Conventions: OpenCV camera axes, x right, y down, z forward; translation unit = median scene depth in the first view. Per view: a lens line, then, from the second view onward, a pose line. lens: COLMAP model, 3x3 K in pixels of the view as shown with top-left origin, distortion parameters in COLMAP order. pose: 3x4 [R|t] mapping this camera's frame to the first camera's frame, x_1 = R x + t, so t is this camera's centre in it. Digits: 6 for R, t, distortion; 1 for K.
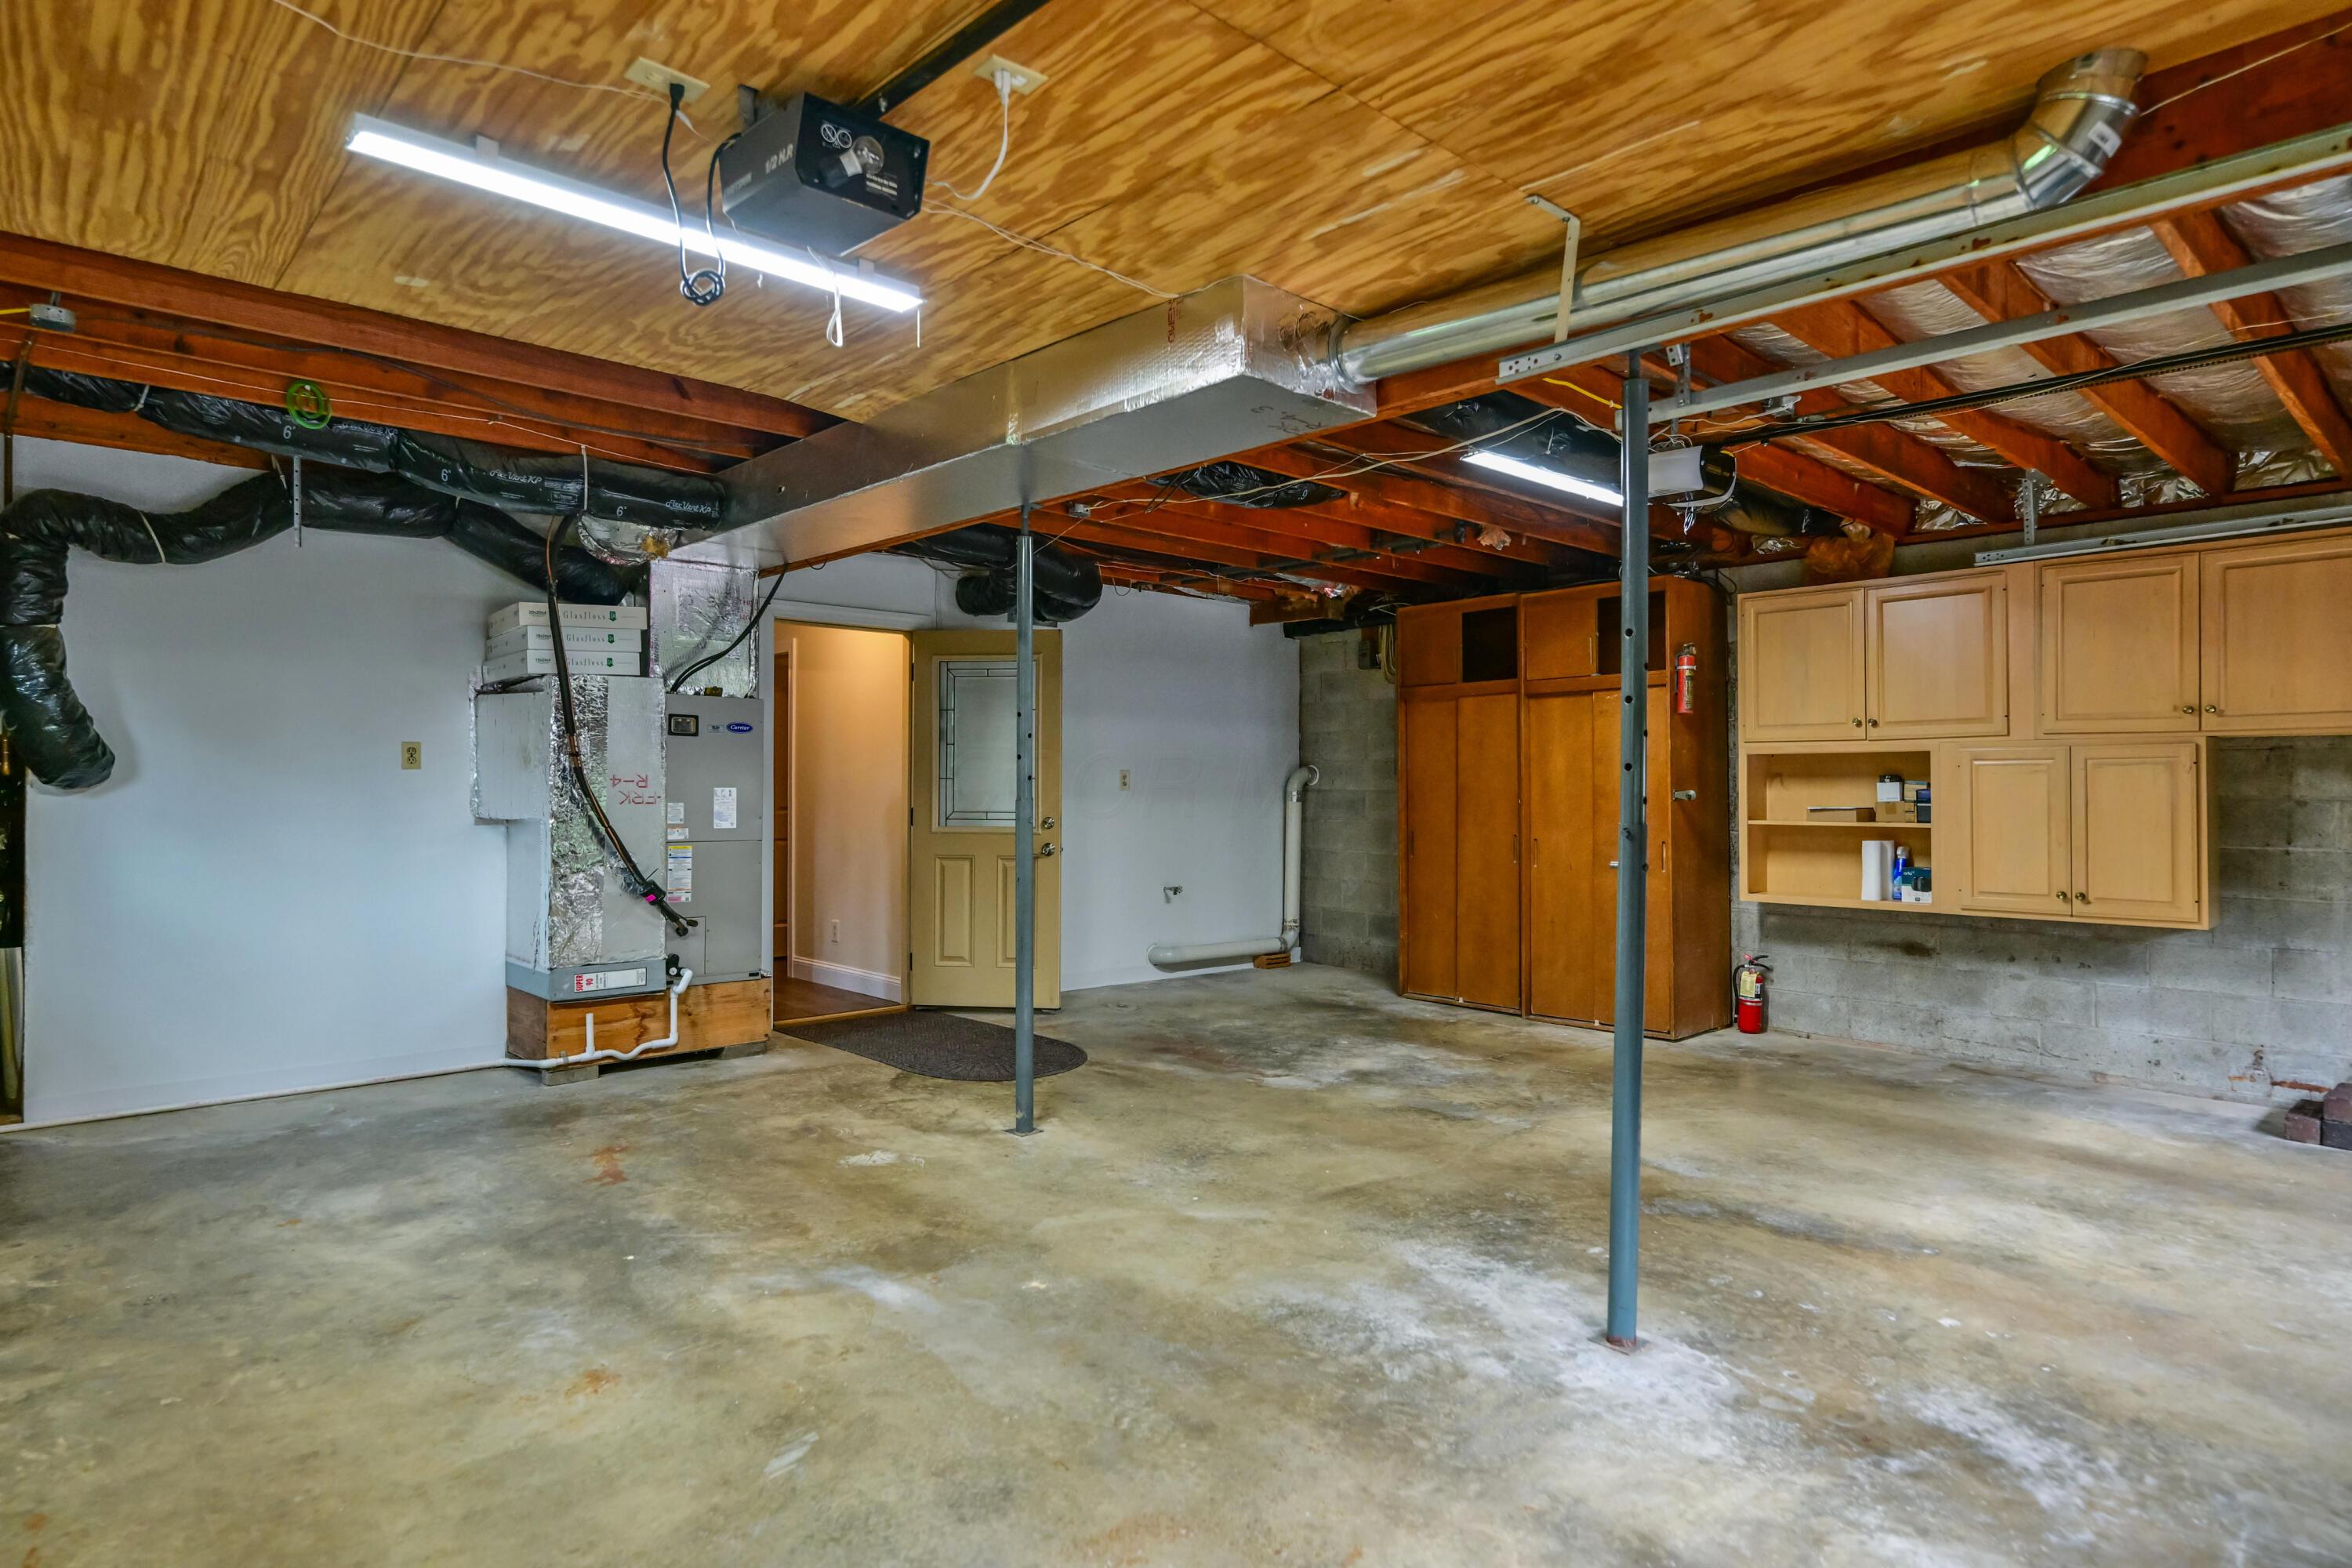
lens RADIAL K [[1294.7, 0, 1176.0], [0, 1294.7, 784.0], [0, 0, 1]] dist [0.003385, 0.000535]
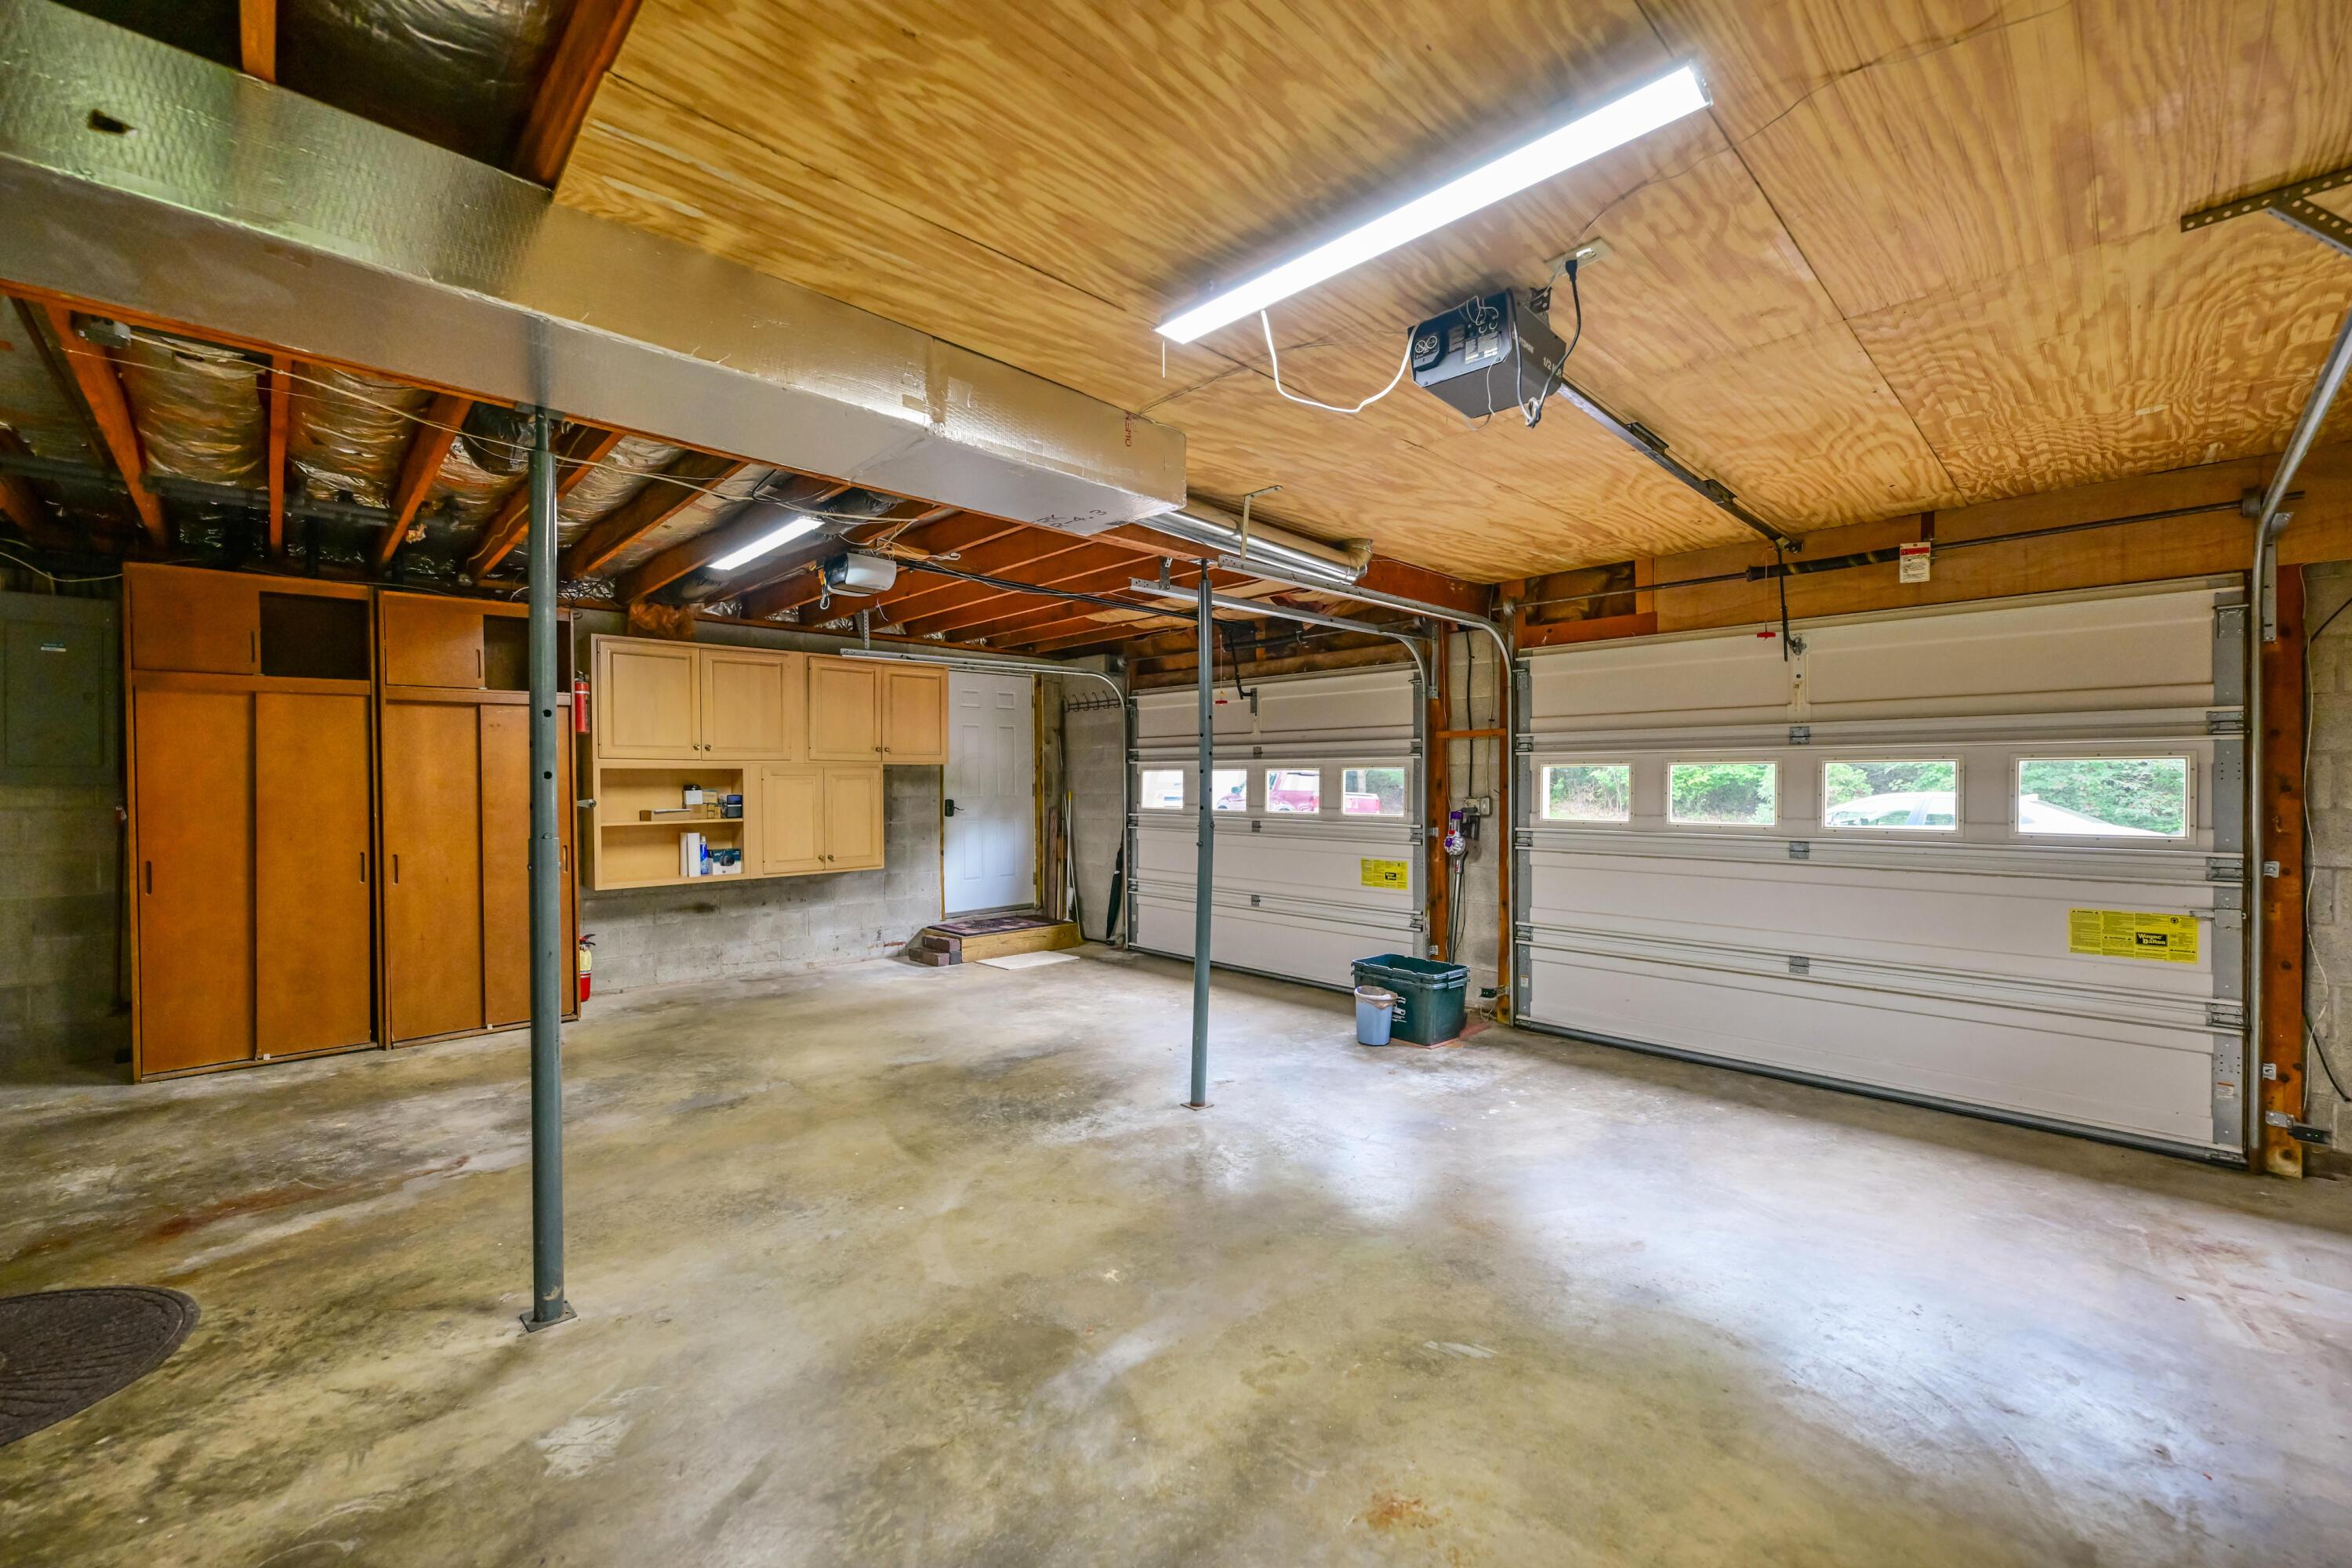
lens RADIAL K [[949.5, 0, 1176.0], [0, 949.5, 784.0], [0, 0, 1]] dist [0.007553, 0.000124]
pose [[-0.025235, -0.005566, 0.999666, -0.728637], [-0.000430, 0.999984, 0.005557, -0.020521], [-0.999681, -0.000289, -0.025237, 0.784426]]
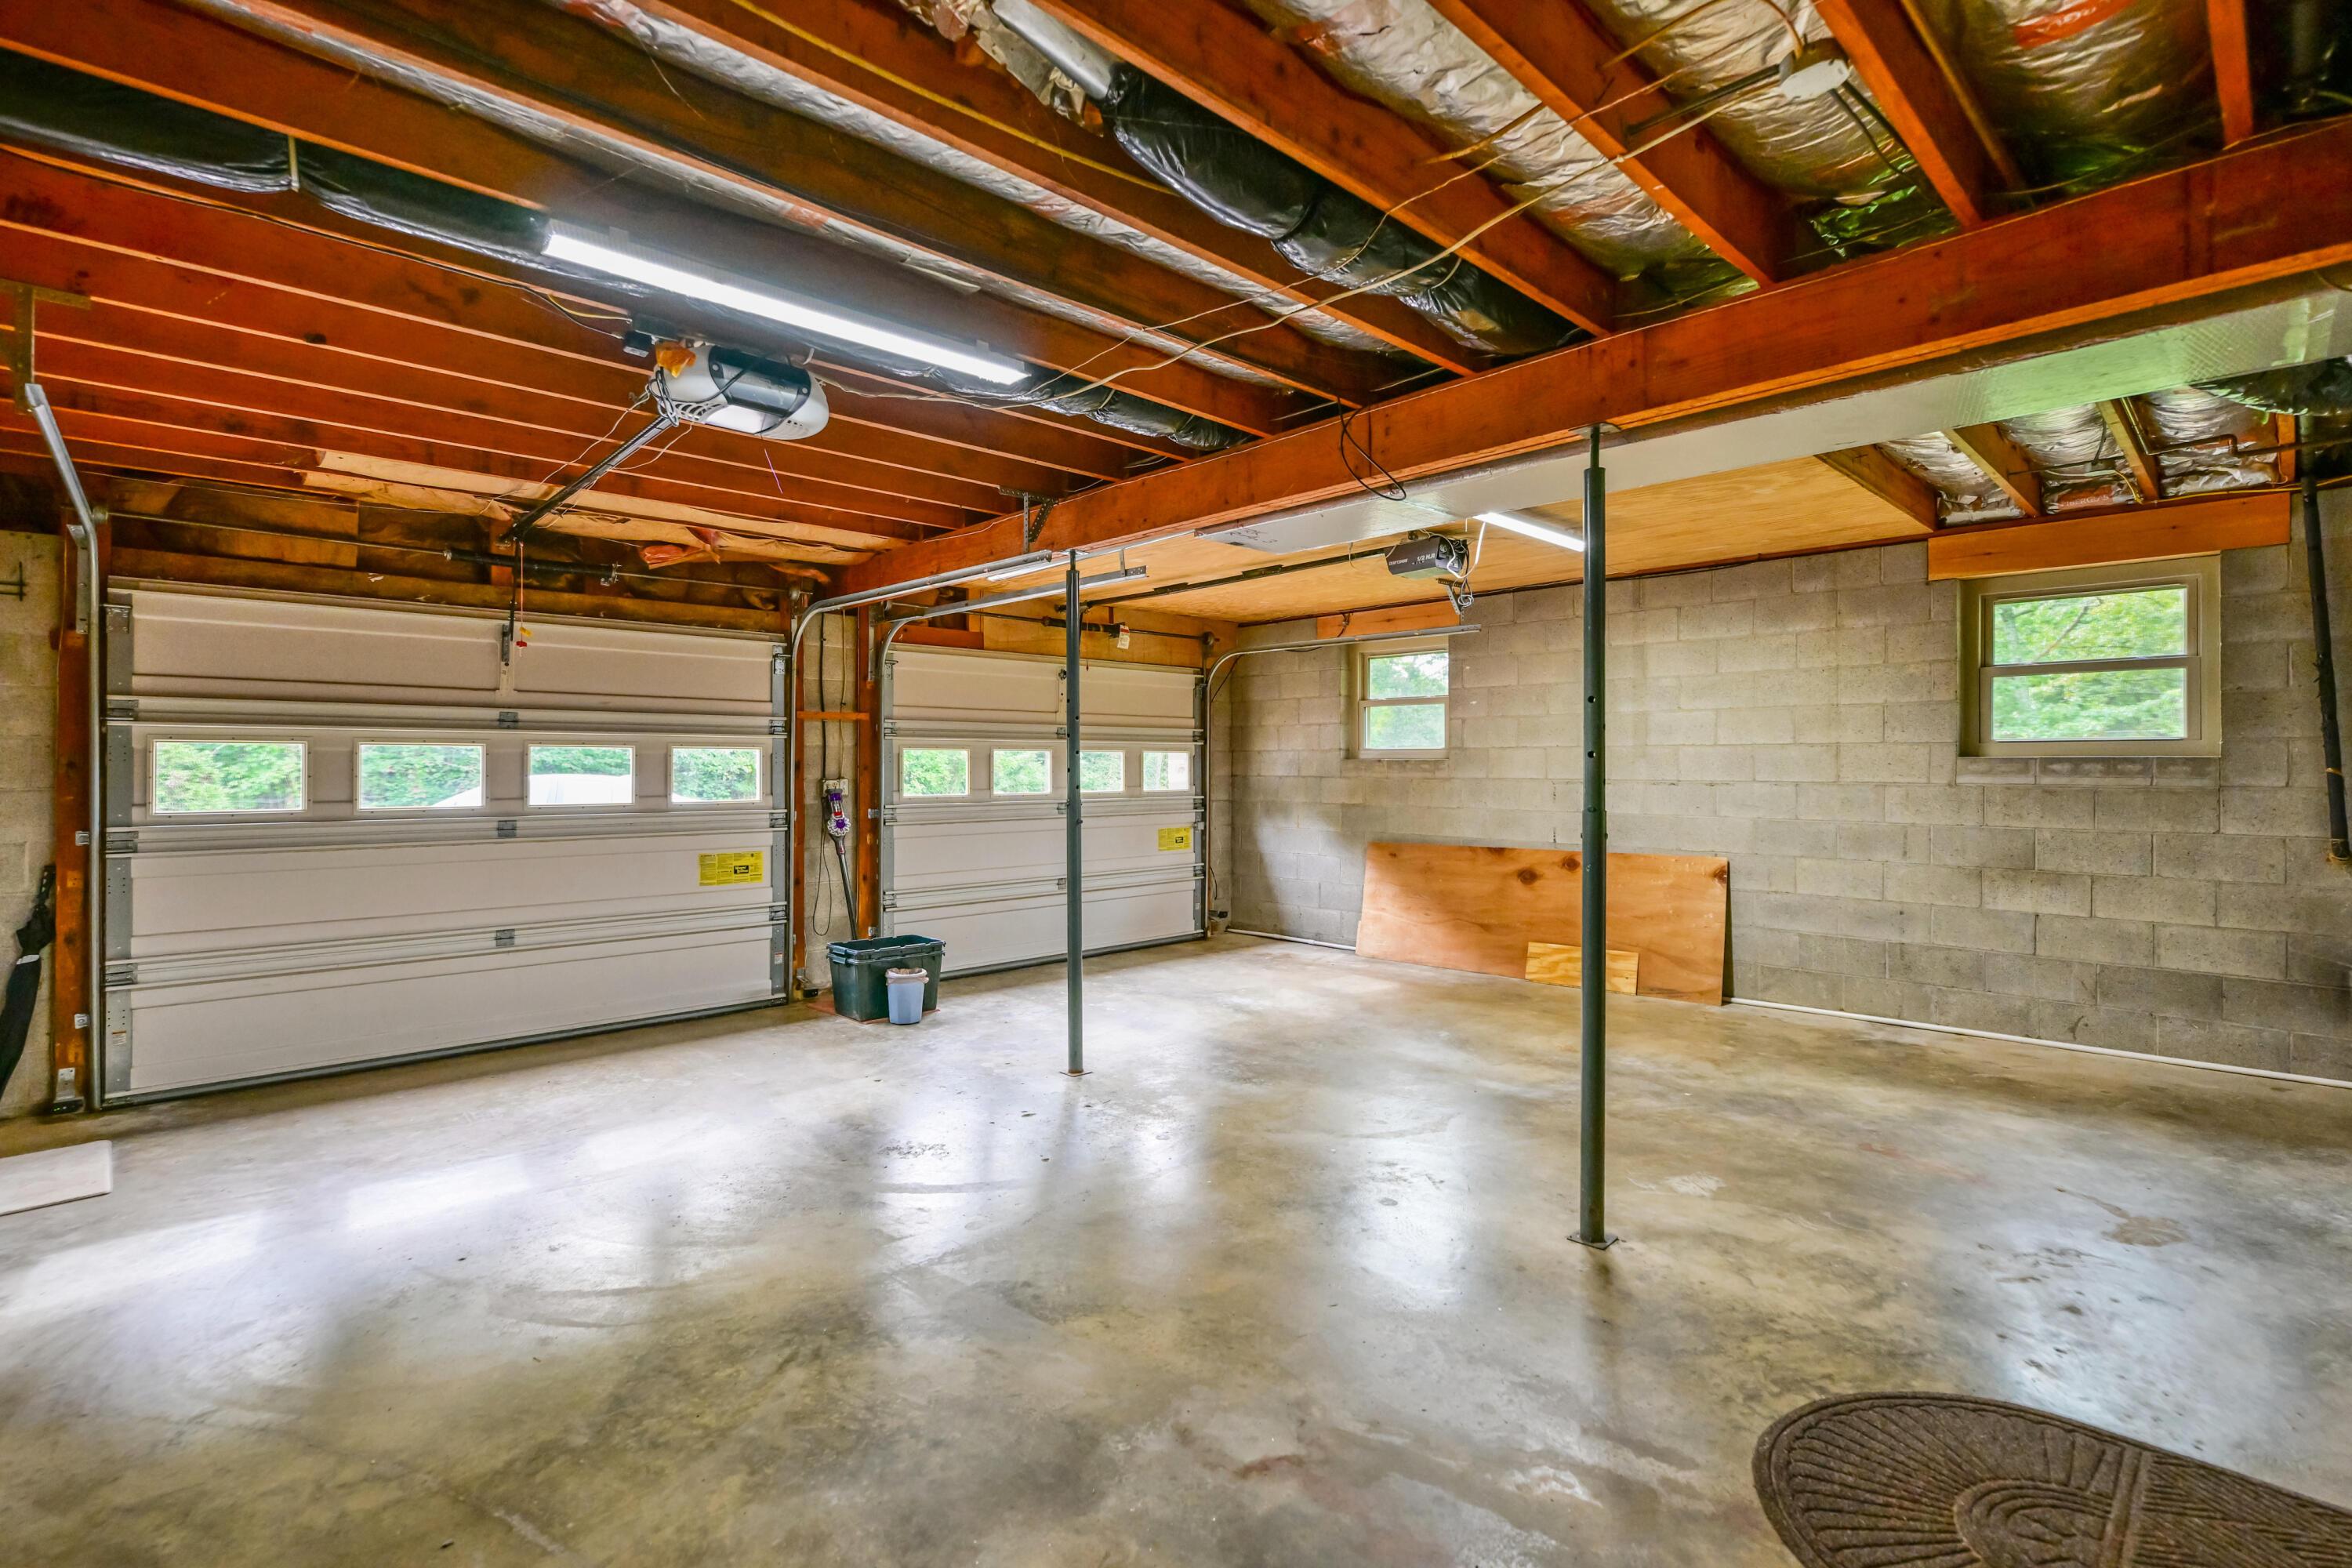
lens RADIAL K [[1033.0, 0, 1176.0], [0, 1033.0, 784.0], [0, 0, 1]] dist [-0.001552, -0.000152]
pose [[-0.999984, -0.001656, -0.005493, 0.153556], [-0.001747, 0.999860, 0.016638, -0.012187], [0.005465, 0.016647, -0.999846, 1.852070]]
